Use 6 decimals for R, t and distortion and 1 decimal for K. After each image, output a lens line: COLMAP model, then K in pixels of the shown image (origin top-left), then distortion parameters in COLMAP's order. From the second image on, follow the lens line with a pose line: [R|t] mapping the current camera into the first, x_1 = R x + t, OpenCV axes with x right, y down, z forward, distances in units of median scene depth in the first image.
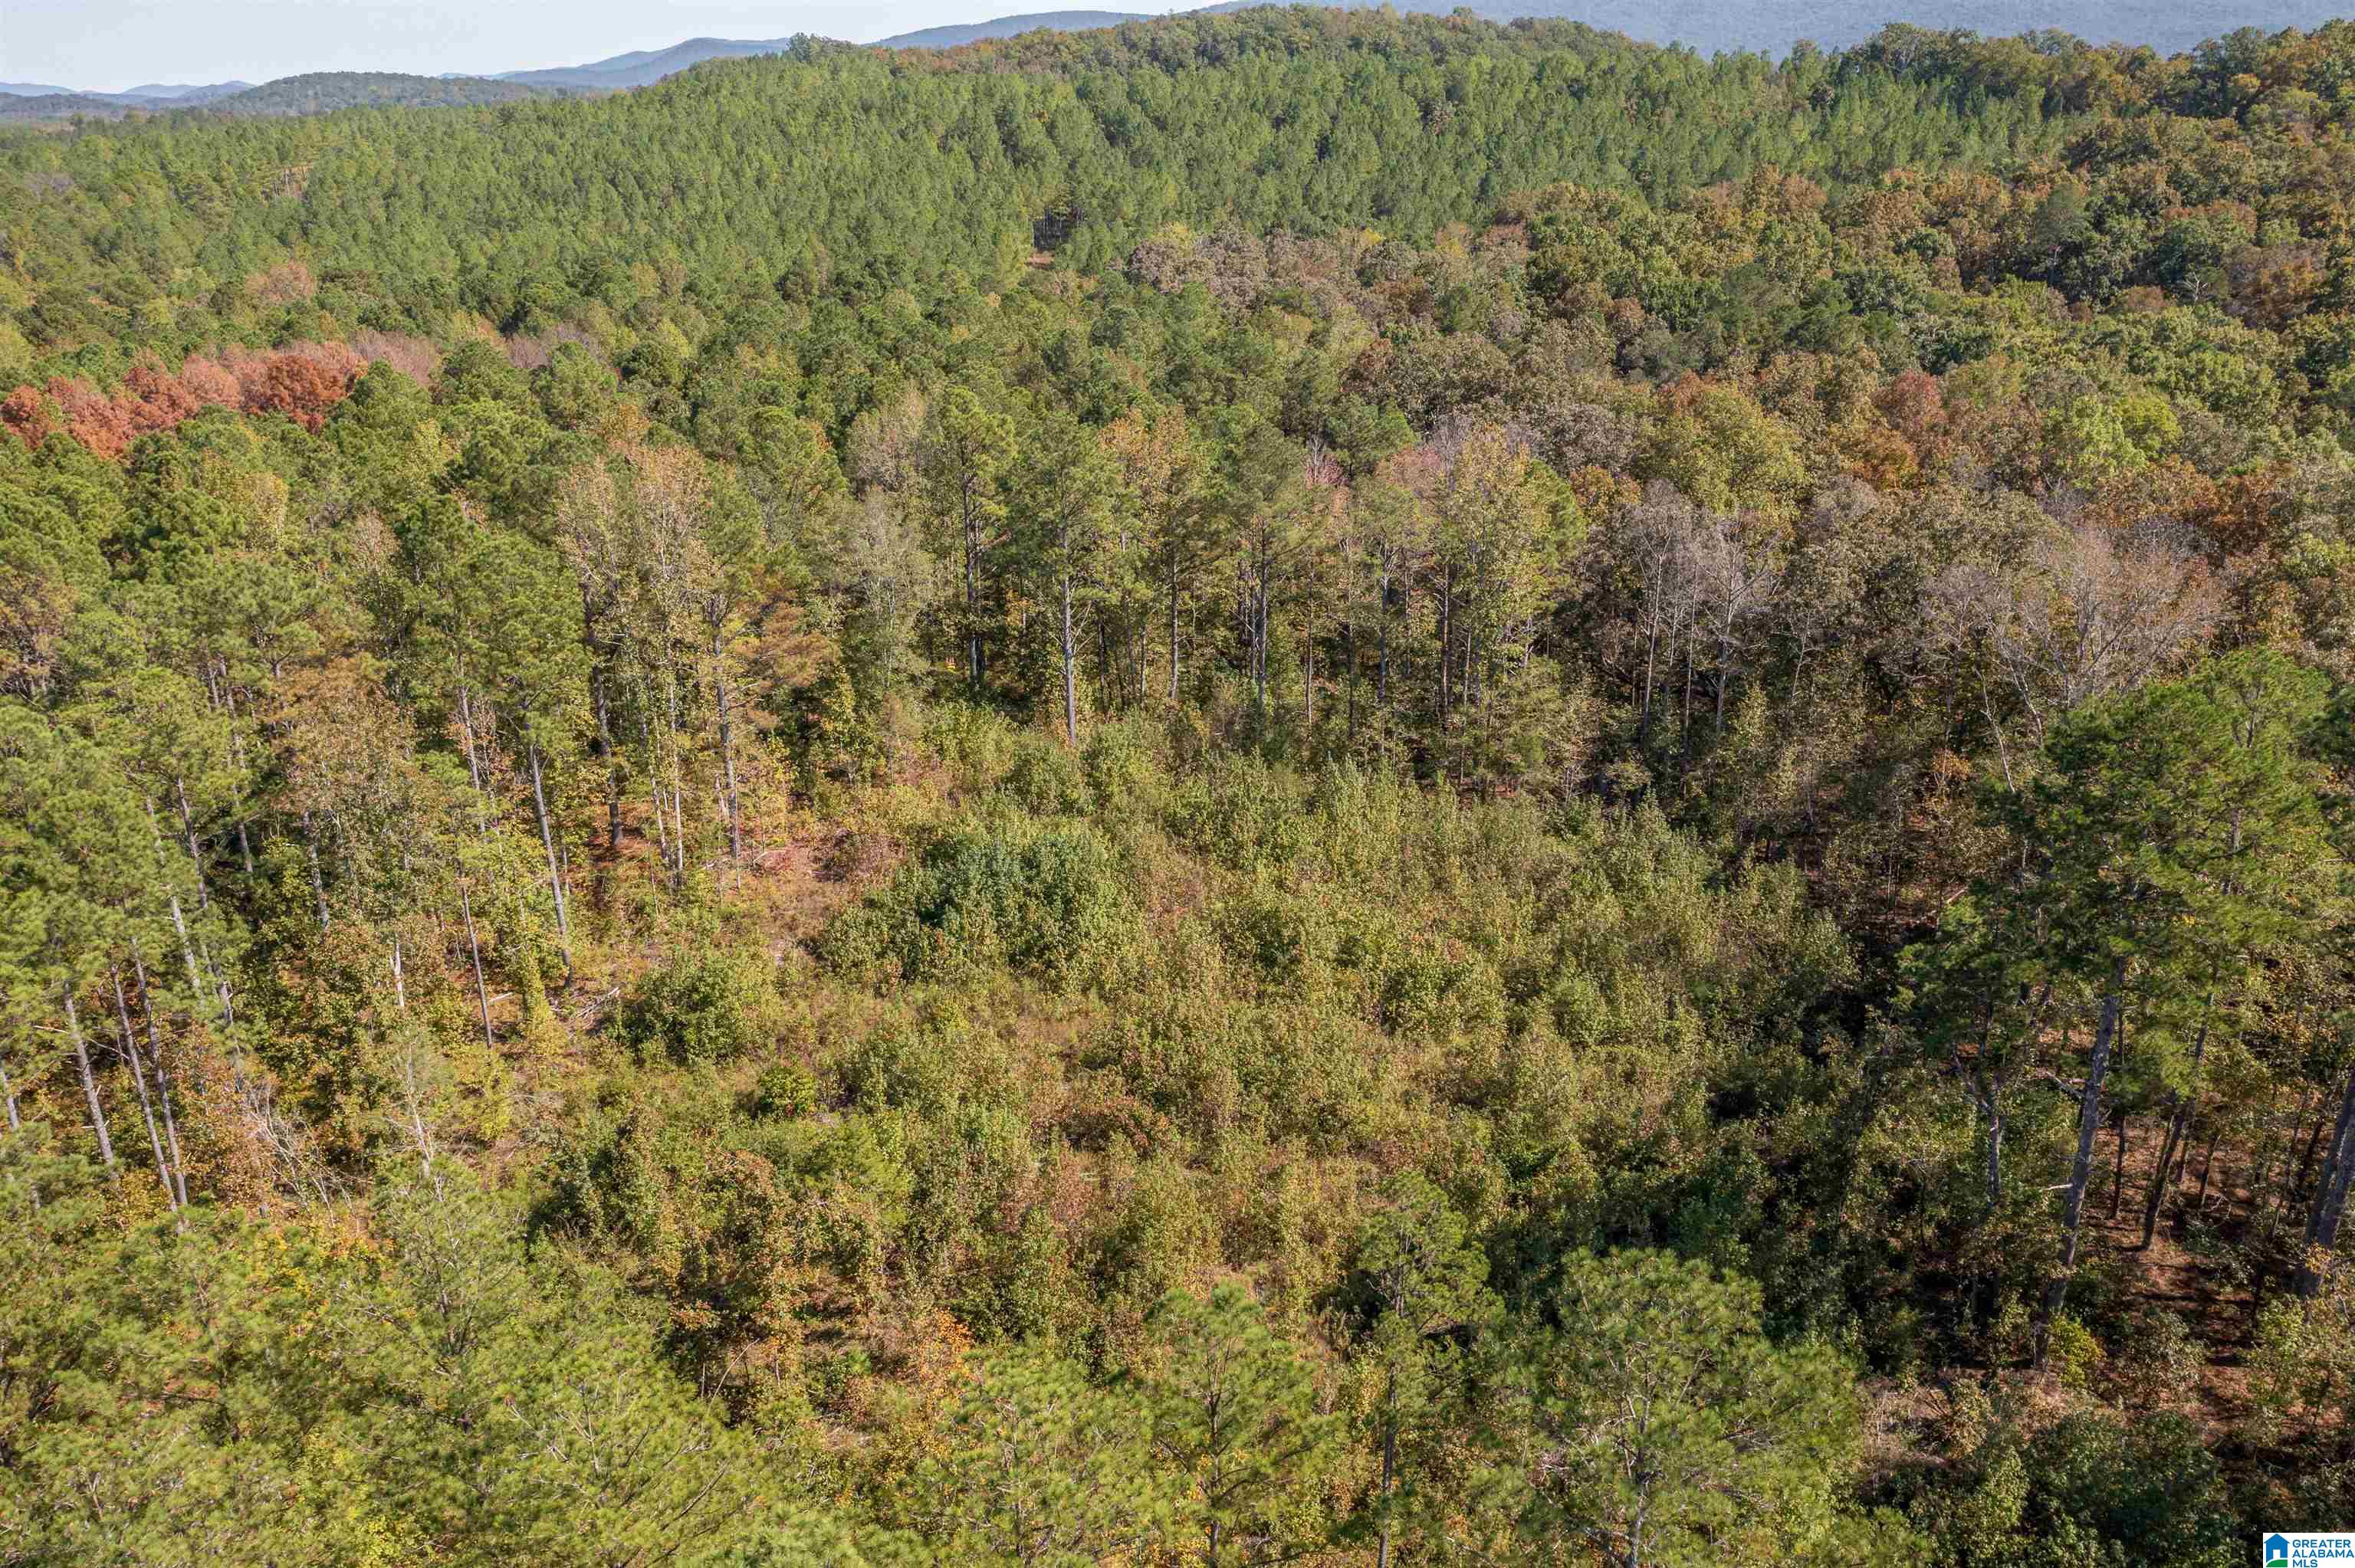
lens RADIAL K [[1870.4, 0, 1177.5], [0, 1870.4, 784.0], [0, 0, 1]] dist [-0.008074, -0.005809]
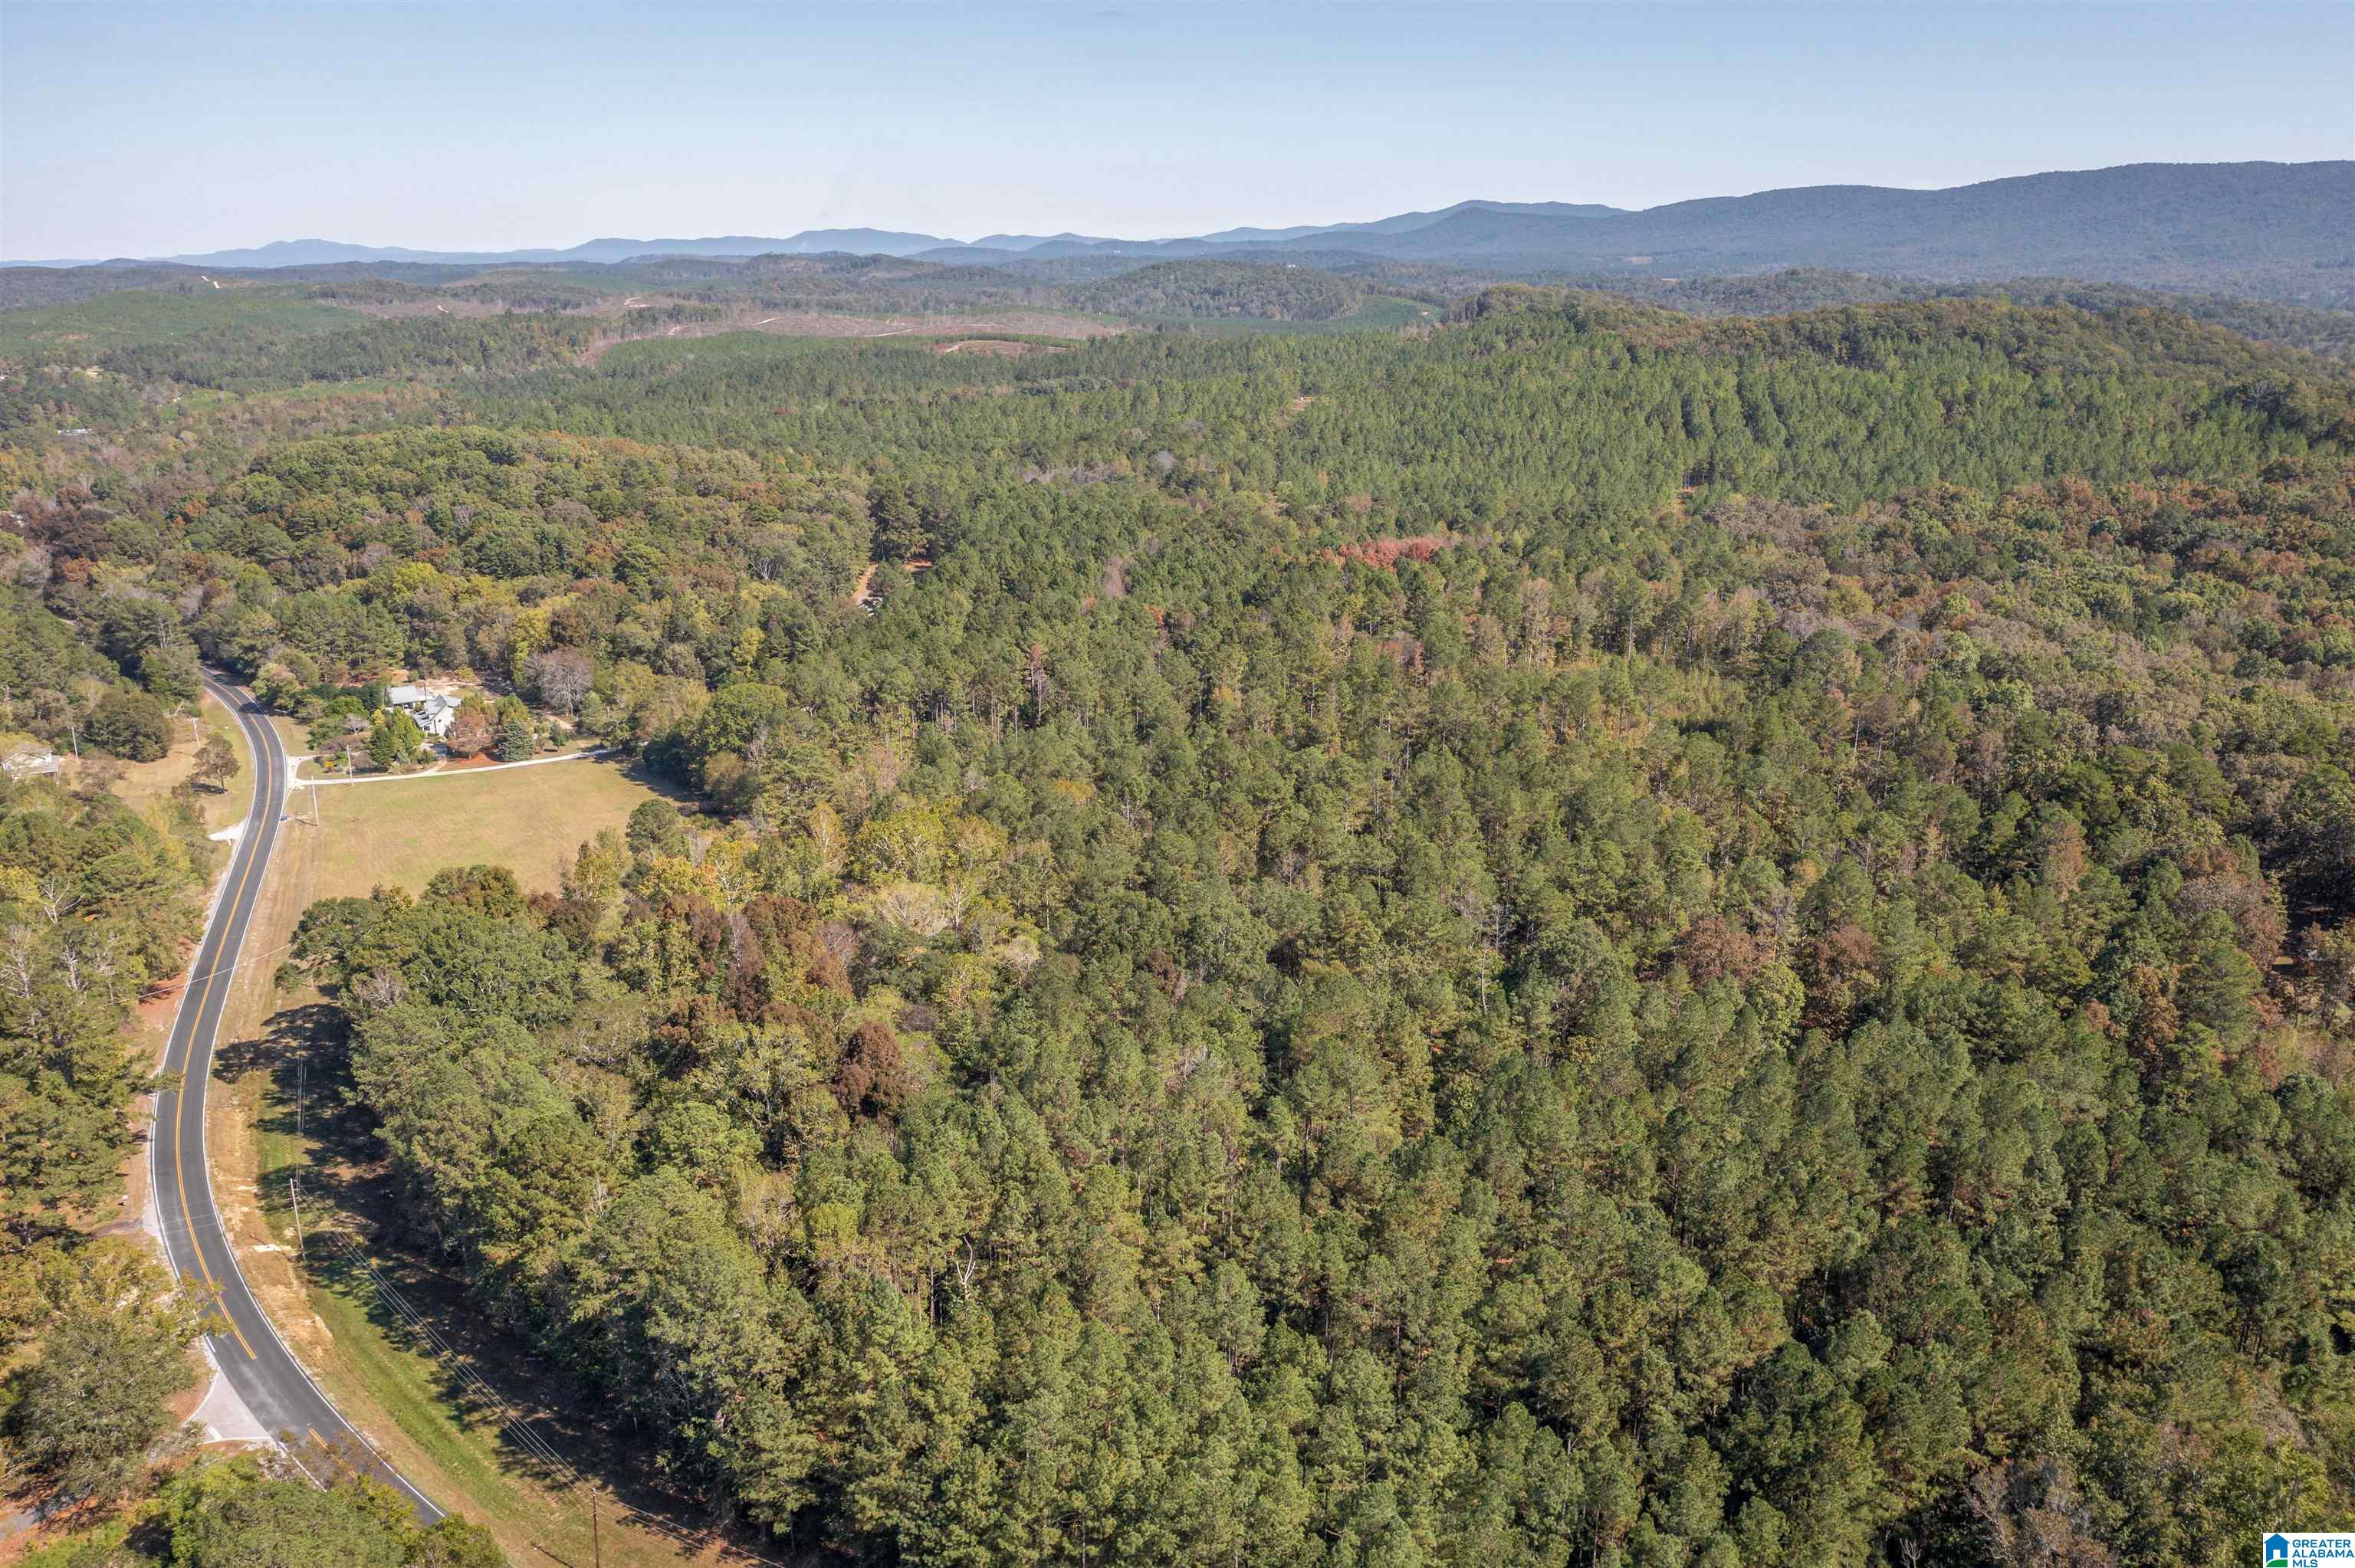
lens RADIAL K [[1870.4, 0, 1177.5], [0, 1870.4, 784.0], [0, 0, 1]] dist [-0.008074, -0.005809]
pose [[0.928241, 0.110538, -0.355176, 0.244716], [-0.136253, 0.989504, -0.048140, 0.276944], [0.346127, 0.093080, 0.933559, -1.479279]]
